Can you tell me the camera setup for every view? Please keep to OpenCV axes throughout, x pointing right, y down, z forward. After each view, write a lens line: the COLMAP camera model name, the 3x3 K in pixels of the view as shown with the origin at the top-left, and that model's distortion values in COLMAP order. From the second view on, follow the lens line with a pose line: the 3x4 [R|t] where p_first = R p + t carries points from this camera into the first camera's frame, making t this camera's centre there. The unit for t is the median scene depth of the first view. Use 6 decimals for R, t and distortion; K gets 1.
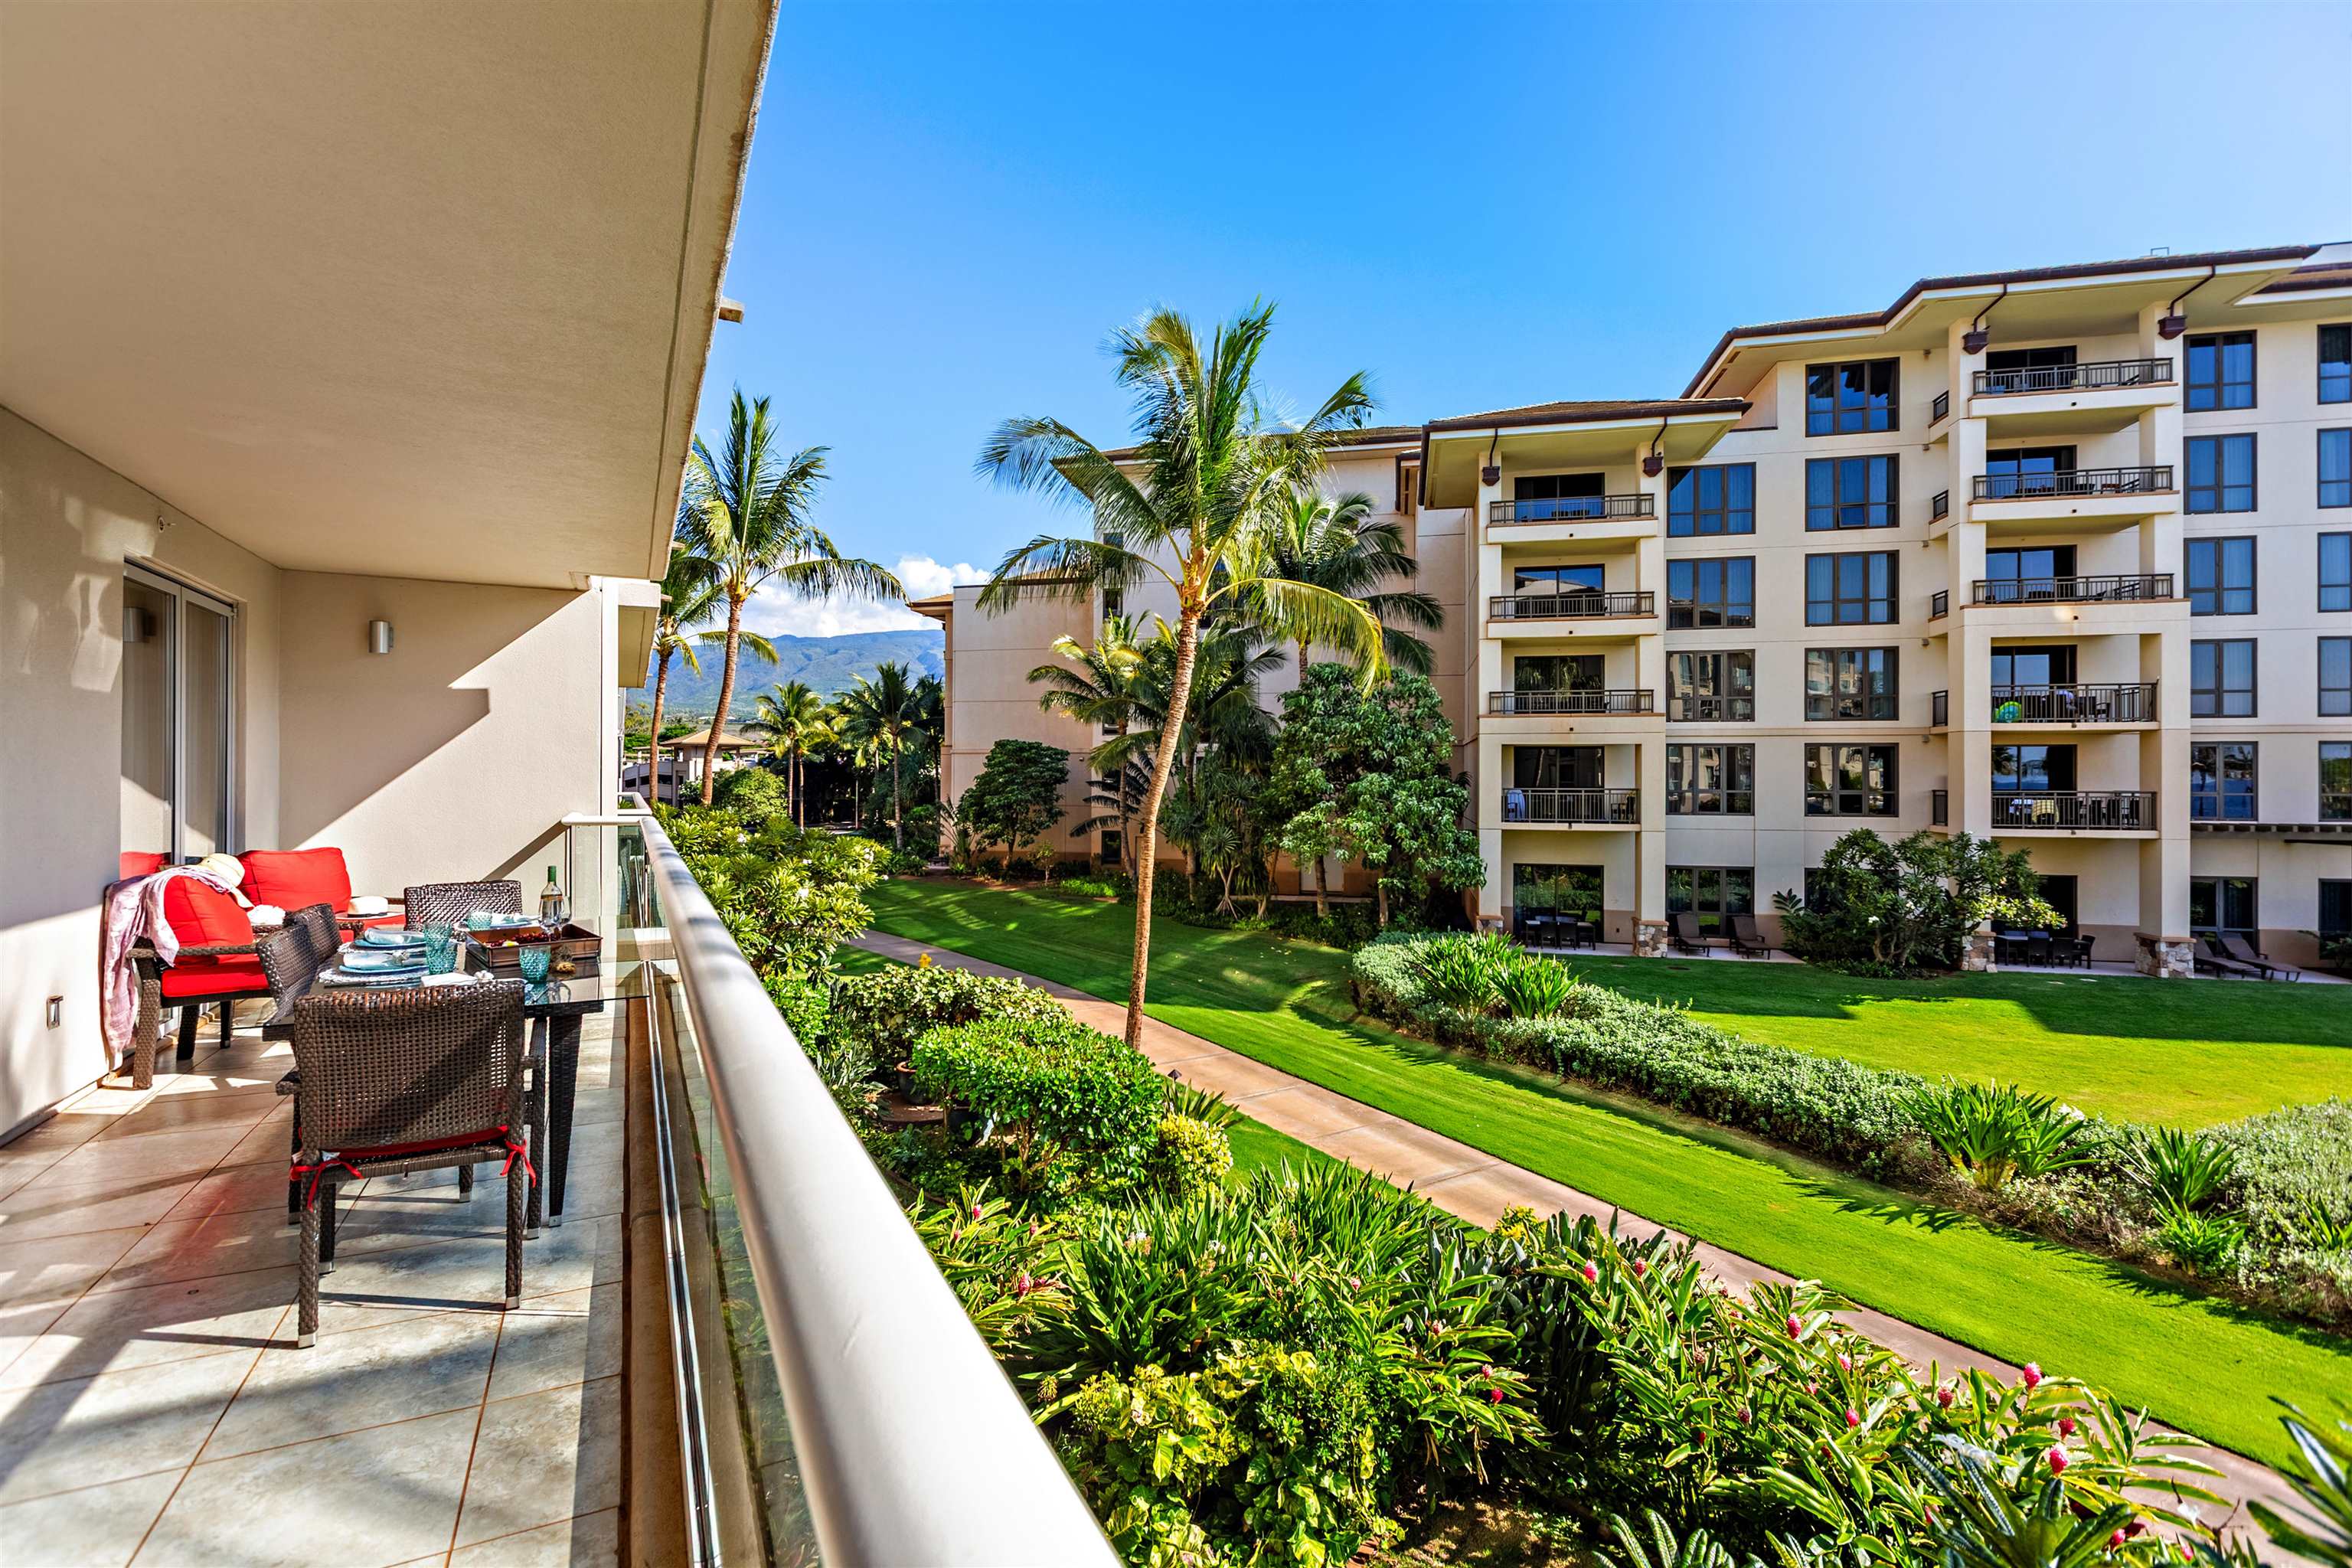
lens RADIAL K [[1076.5, 0, 1190.5], [0, 1076.5, 764.0], [0, 0, 1]] dist [0.008755, -0.003860]
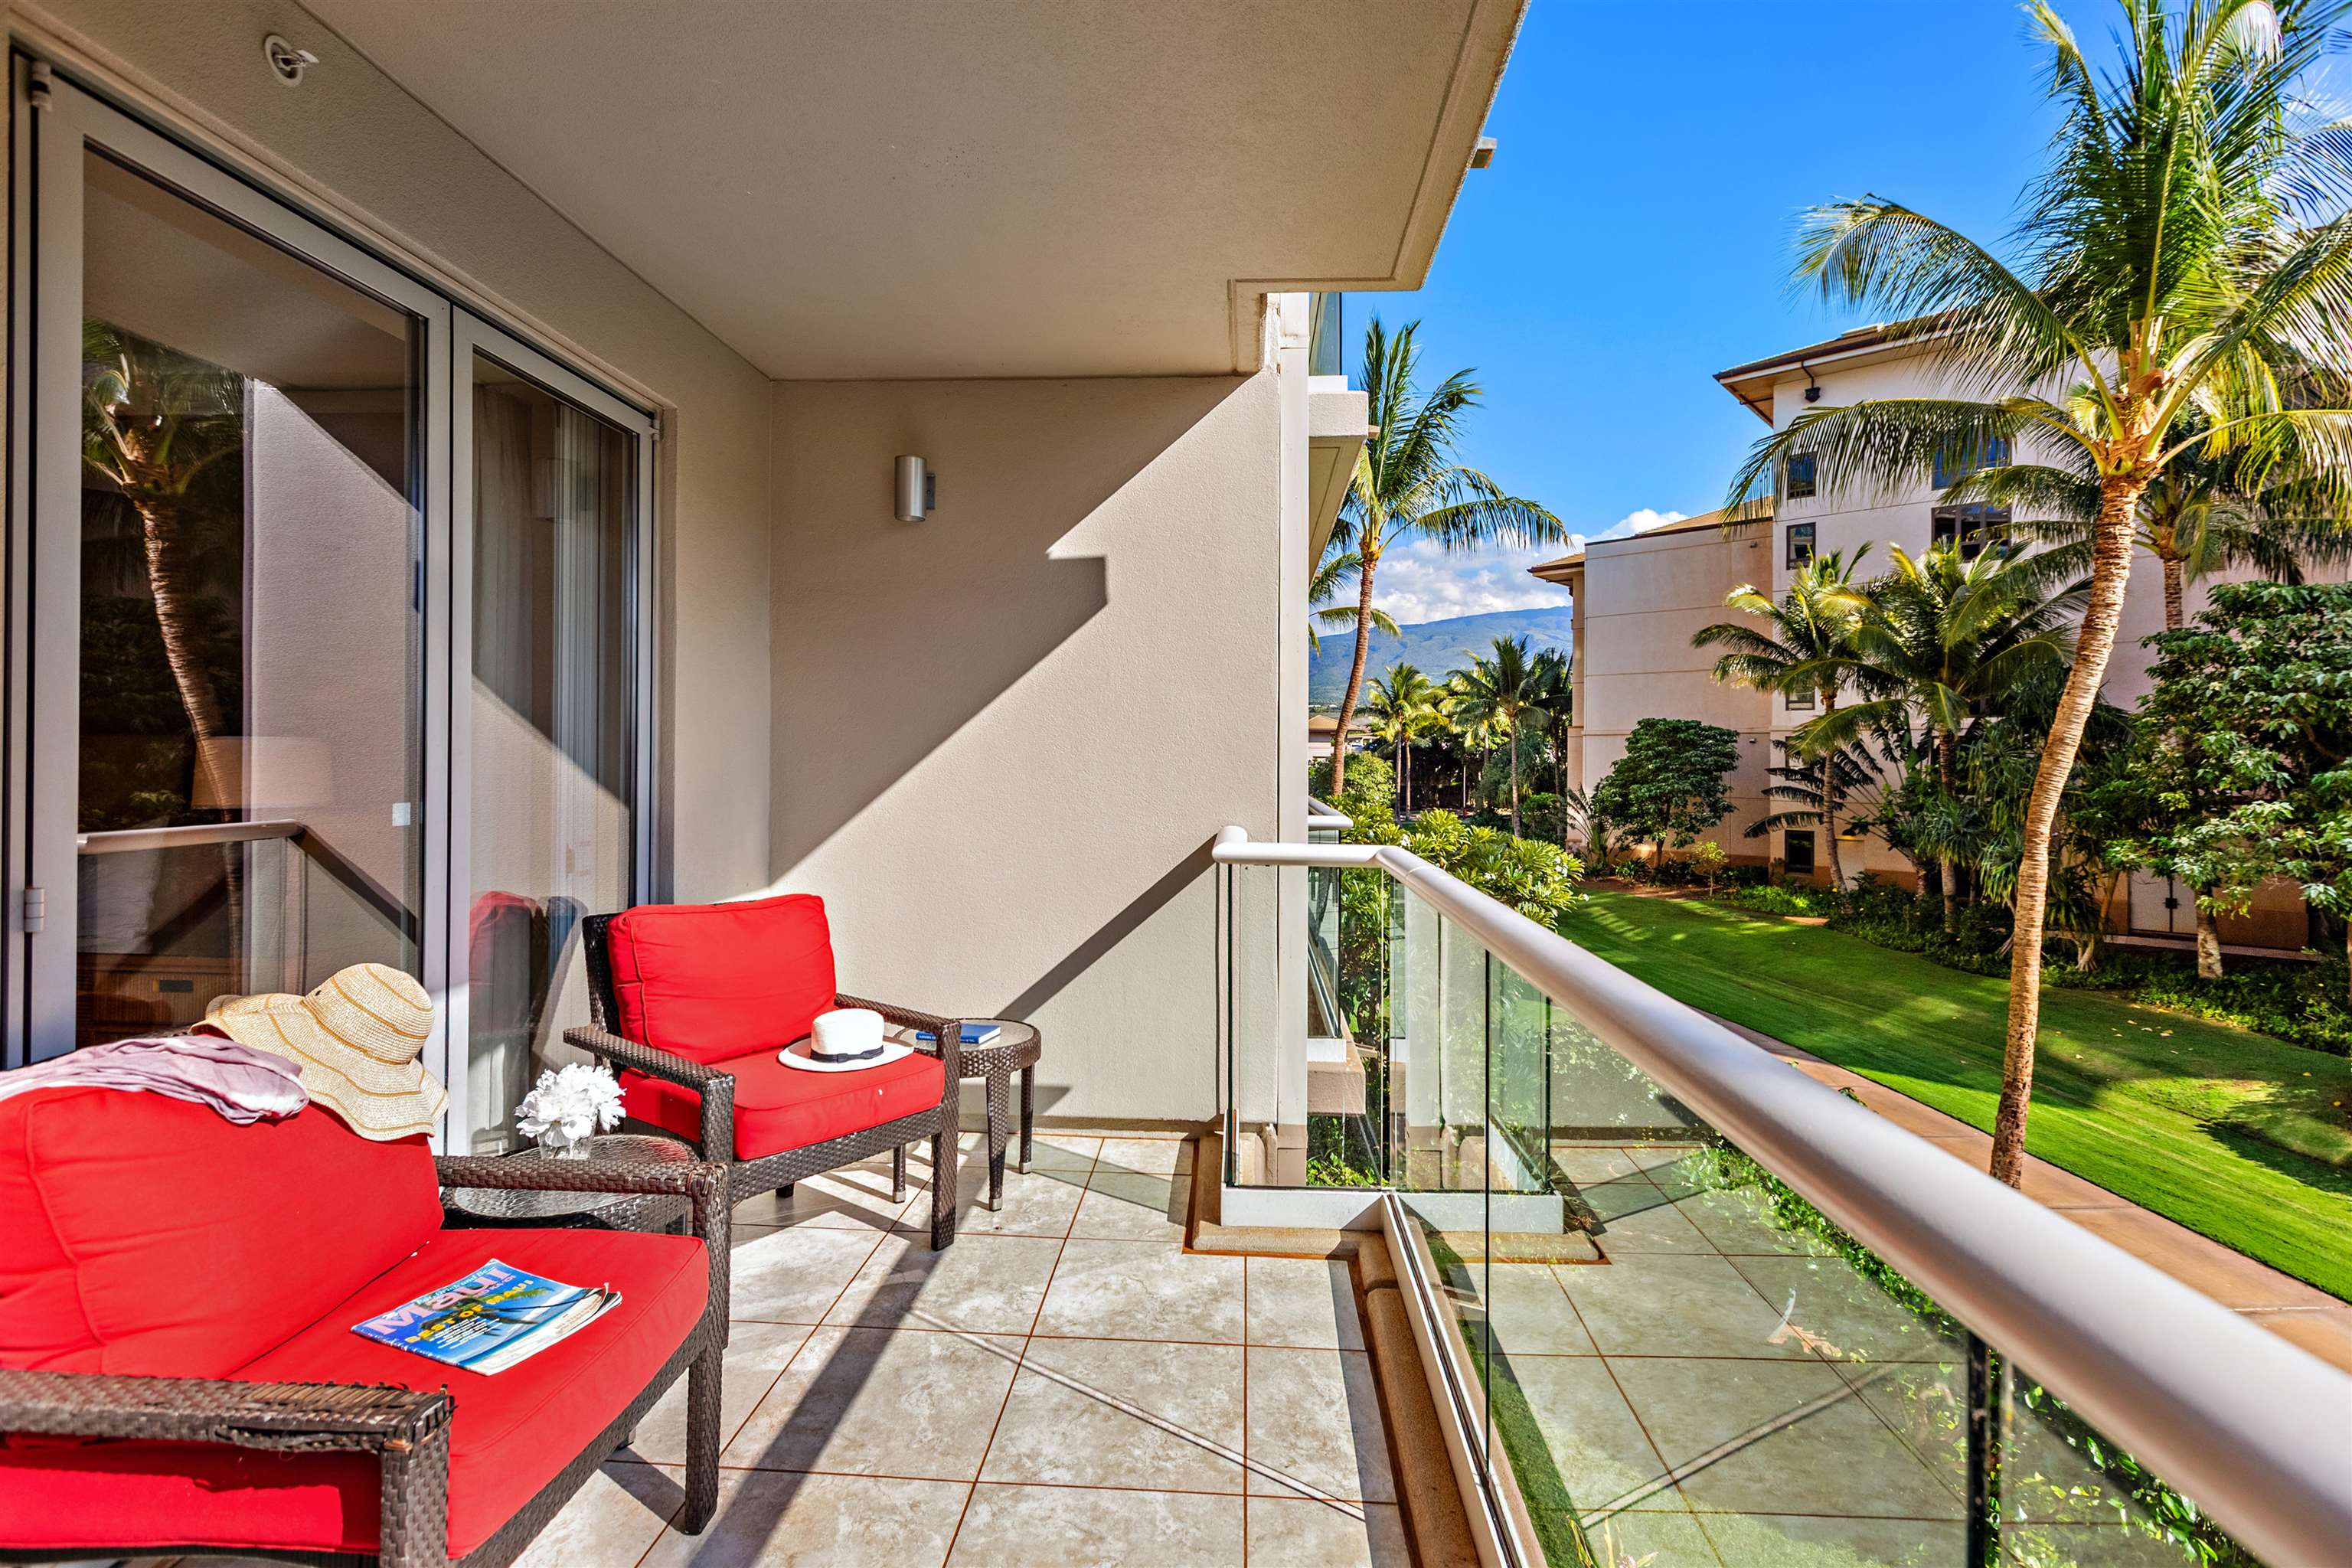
lens RADIAL K [[1076.5, 0, 1177.2], [0, 1076.5, 764.5], [0, 0, 1]] dist [0.008755, -0.003860]
pose [[0.854405, 0.003617, -0.519594, -0.052619], [0.003996, 0.999900, 0.013530, 0.000913], [0.519592, -0.013636, 0.854306, 0.087452]]
